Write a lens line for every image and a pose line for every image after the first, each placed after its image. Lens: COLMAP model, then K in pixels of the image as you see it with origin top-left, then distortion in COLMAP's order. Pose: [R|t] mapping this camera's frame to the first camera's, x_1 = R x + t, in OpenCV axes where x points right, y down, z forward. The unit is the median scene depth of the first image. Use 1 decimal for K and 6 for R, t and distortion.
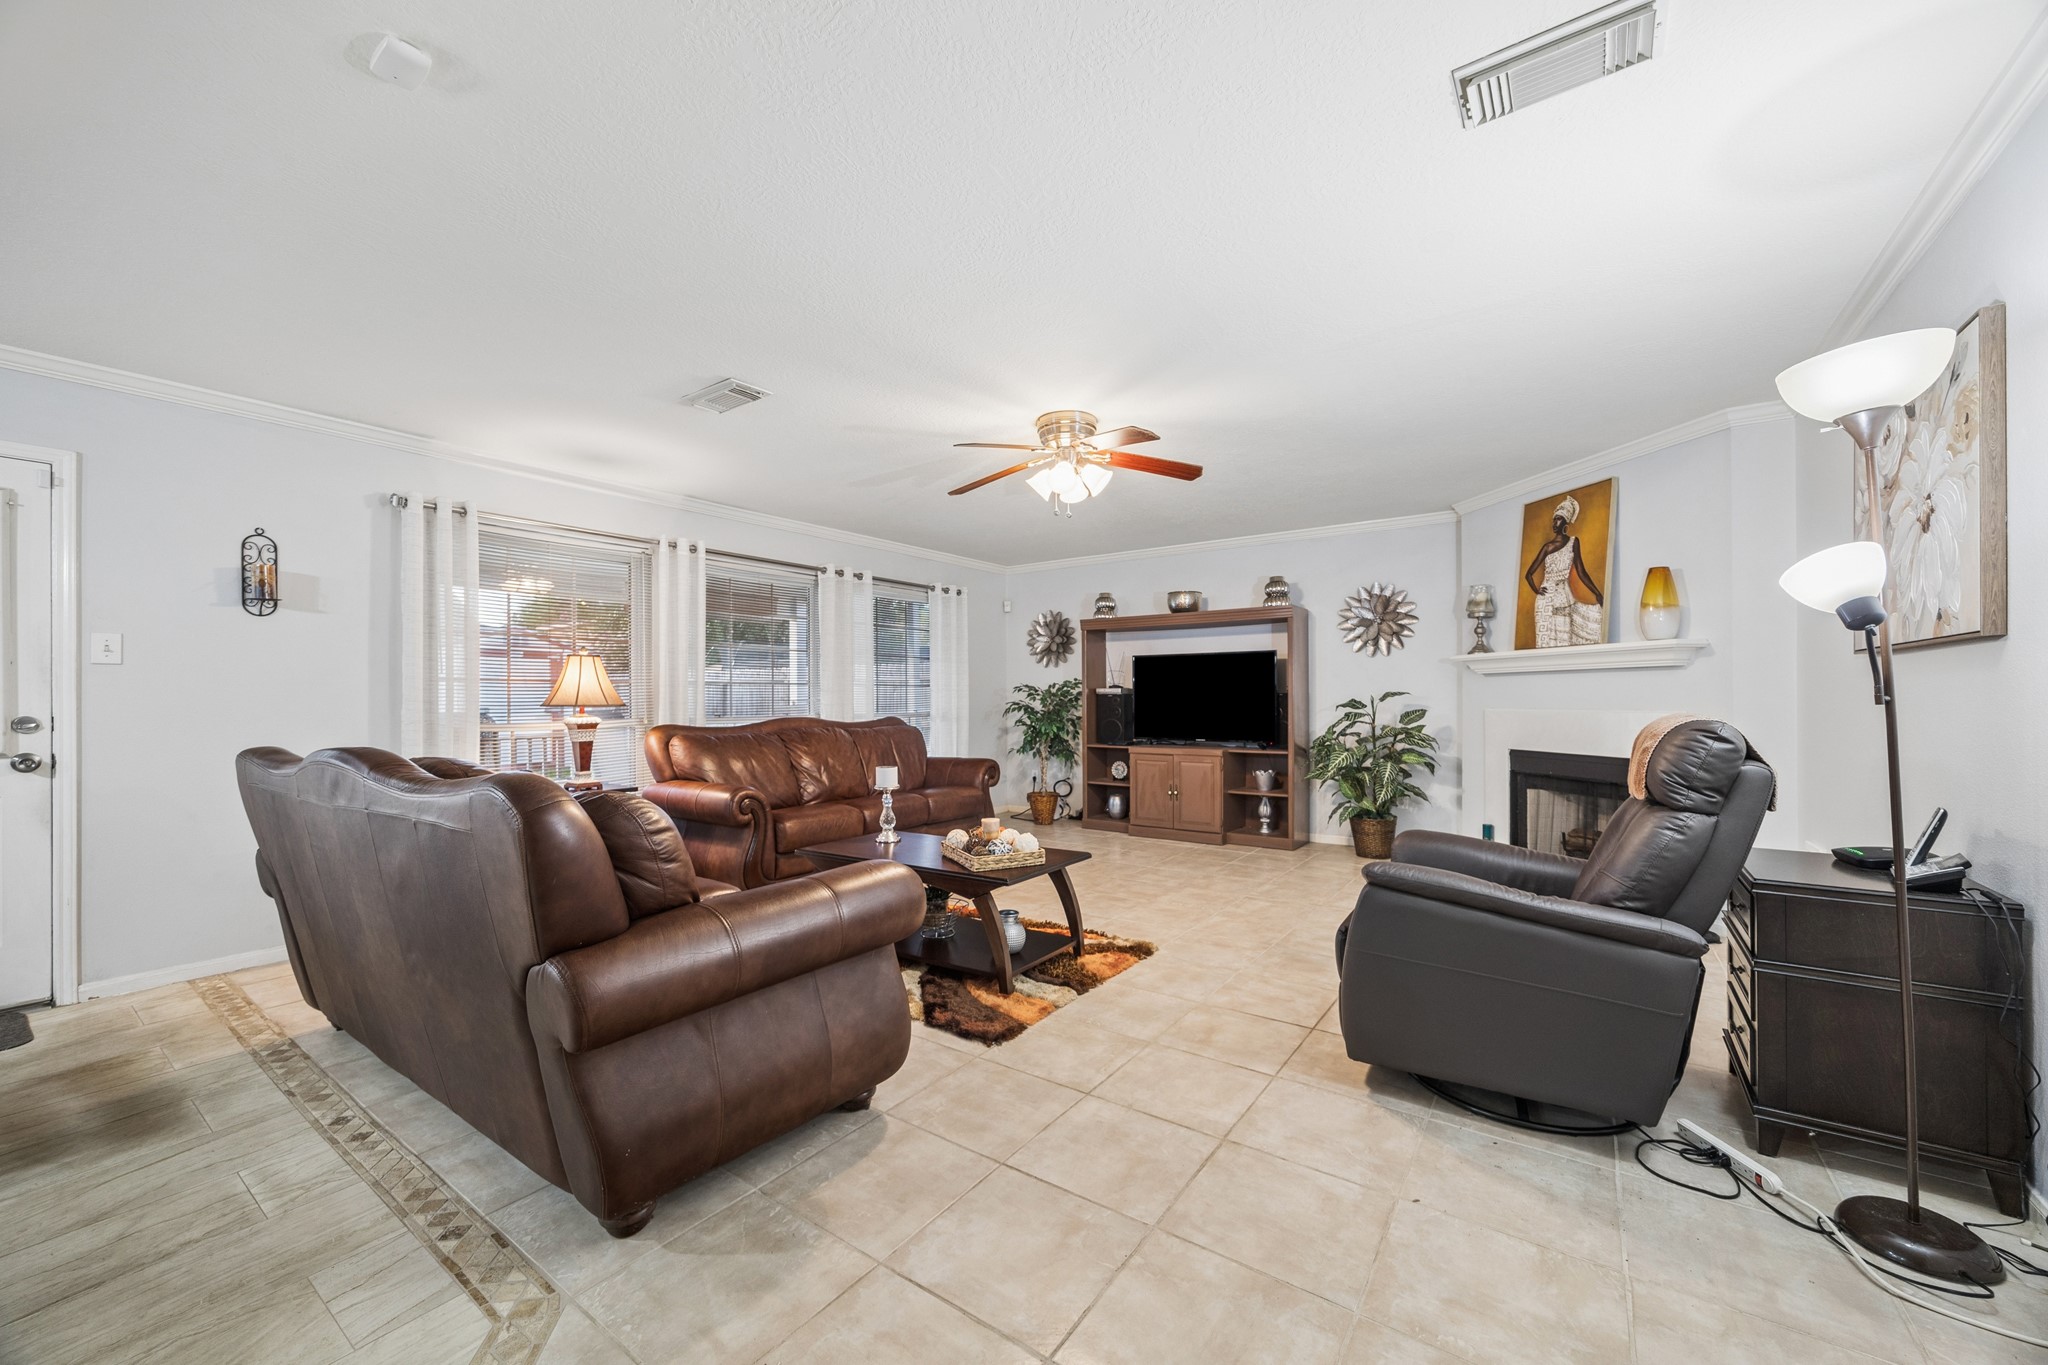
lens RADIAL K [[785.1, 0, 1022.2], [0, 785.1, 701.8], [0, 0, 1]] dist [-0.001752, 0.000241]
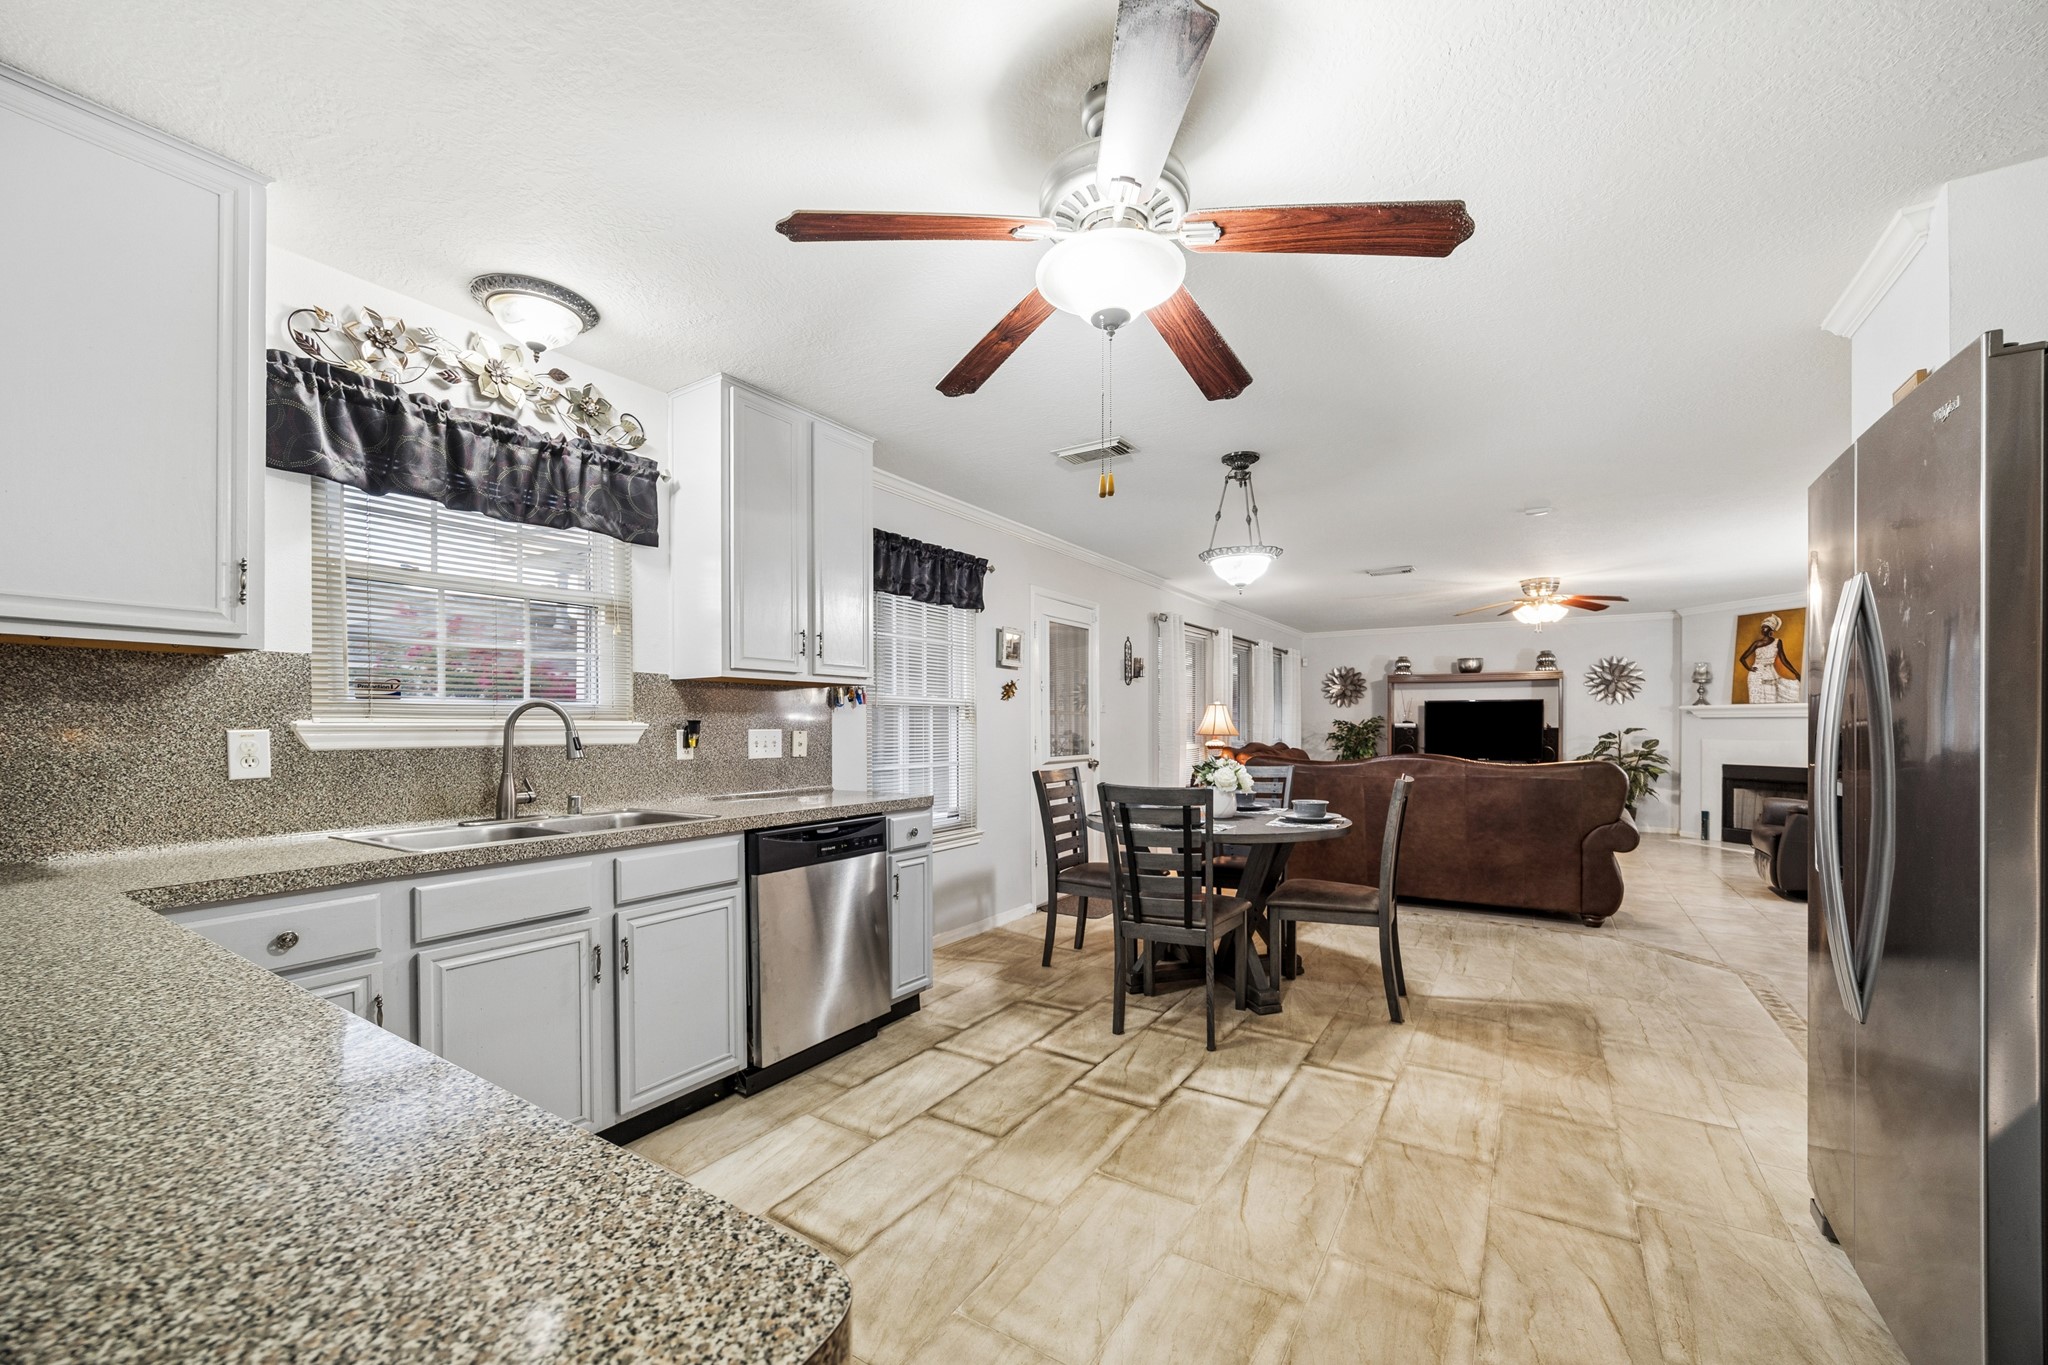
lens RADIAL K [[785.1, 0, 1042.5], [0, 785.1, 724.0], [0, 0, 1]] dist [-0.001752, 0.000241]
pose [[0.998187, 0.006618, 0.059828, -0.968842], [-0.006291, 0.999964, -0.005665, -0.005874], [-0.059863, 0.005278, 0.998193, -0.589163]]
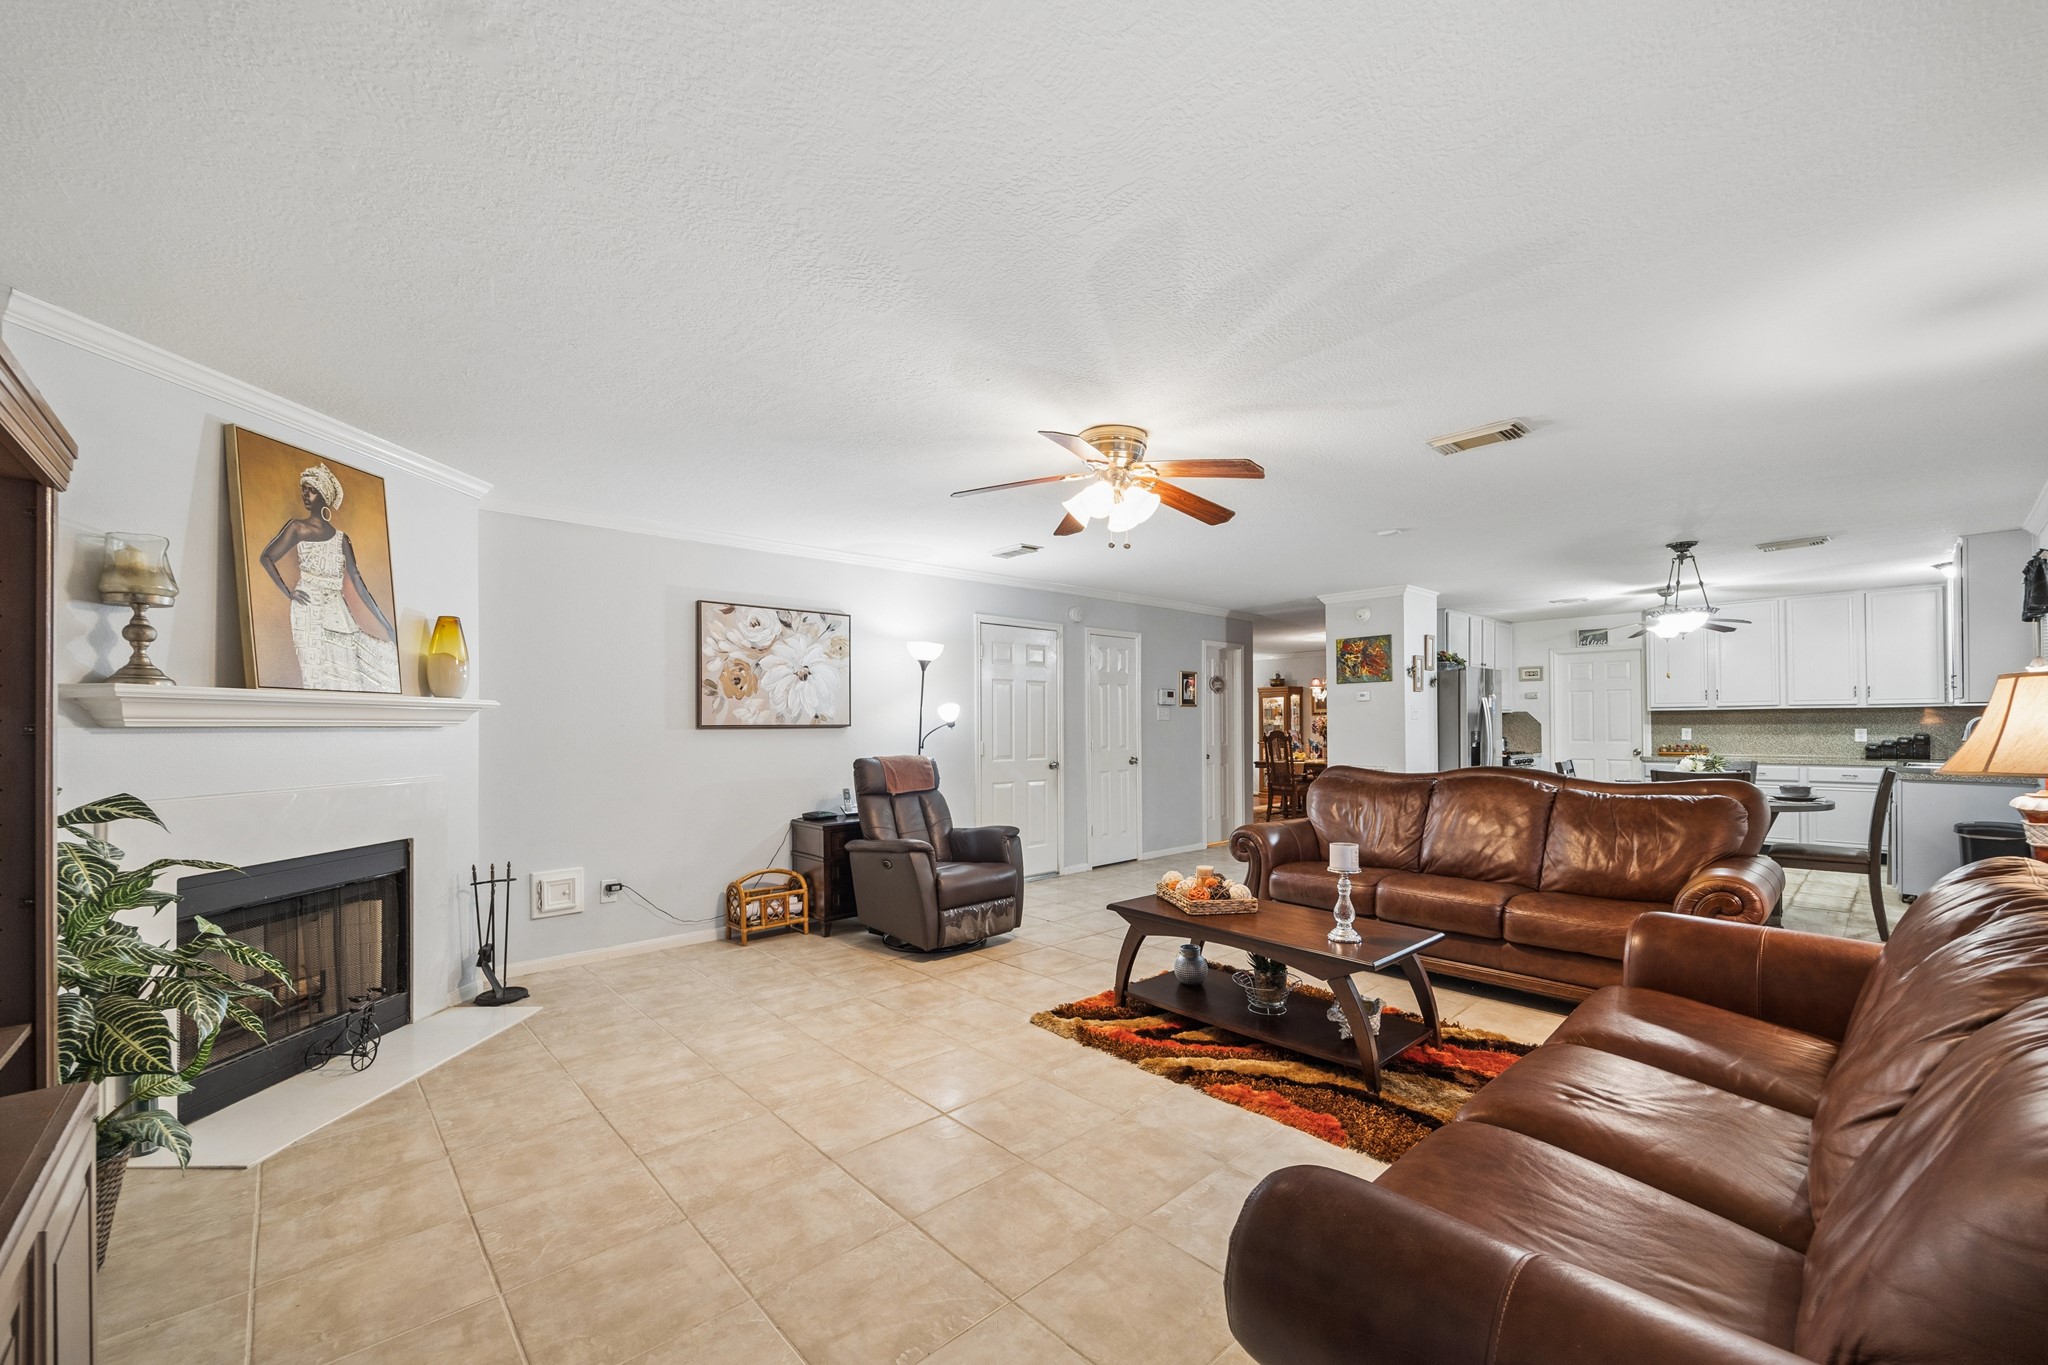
lens RADIAL K [[785.1, 0, 1040.9], [0, 785.1, 720.3], [0, 0, 1]] dist [-0.001752, 0.000241]
pose [[-0.977998, 0.014325, 0.208124, -0.032500], [0.013828, 0.999897, -0.003844, -0.034534], [-0.208158, -0.000882, -0.978095, 1.510076]]
